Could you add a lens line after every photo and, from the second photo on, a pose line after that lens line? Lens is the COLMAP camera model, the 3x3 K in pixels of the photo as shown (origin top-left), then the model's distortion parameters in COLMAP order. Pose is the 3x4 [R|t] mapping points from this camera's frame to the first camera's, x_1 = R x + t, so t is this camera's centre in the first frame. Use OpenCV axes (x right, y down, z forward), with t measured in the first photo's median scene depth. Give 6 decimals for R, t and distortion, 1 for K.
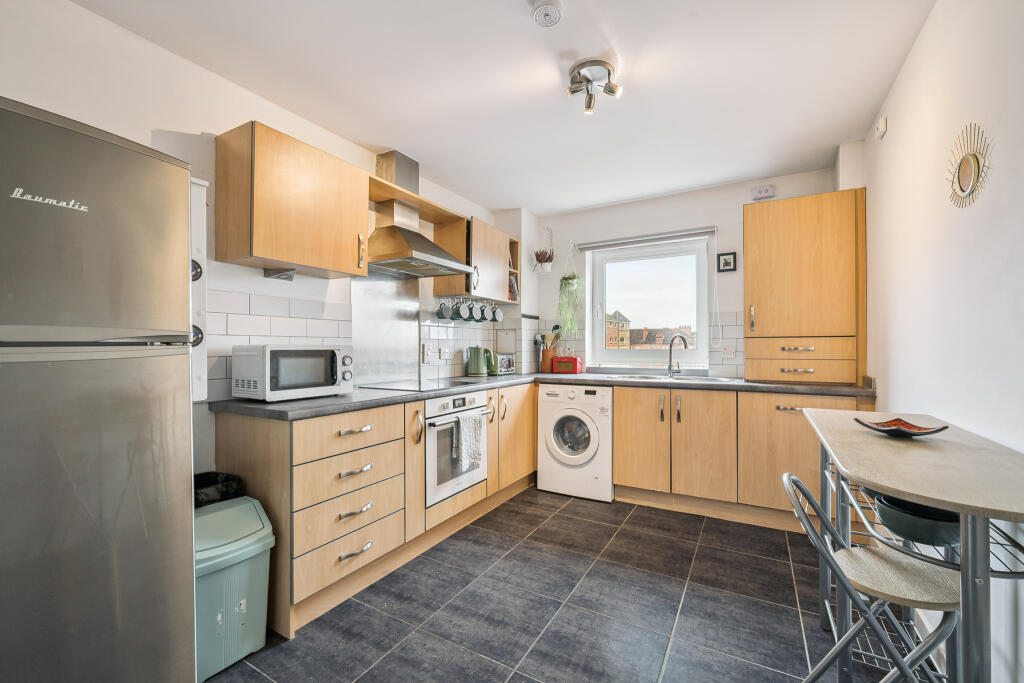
lens RADIAL K [[417.1, 0, 511.5], [0, 417.1, 345.1], [0, 0, 1]] dist [0.001821, -0.000025]
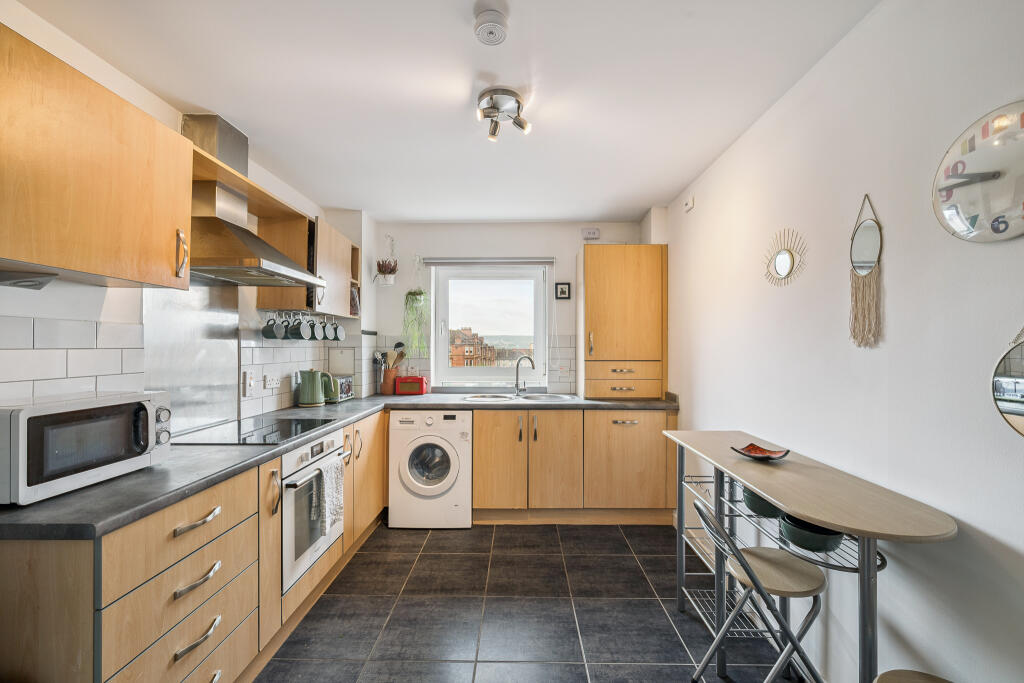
lens RADIAL K [[417.1, 0, 511.5], [0, 417.1, 345.1], [0, 0, 1]] dist [0.001821, -0.000025]
pose [[0.876229, 0.004474, 0.481874, -0.168821], [-0.004046, 0.999990, -0.001928, -0.058309], [-0.481878, -0.000260, 0.876238, 0.097612]]
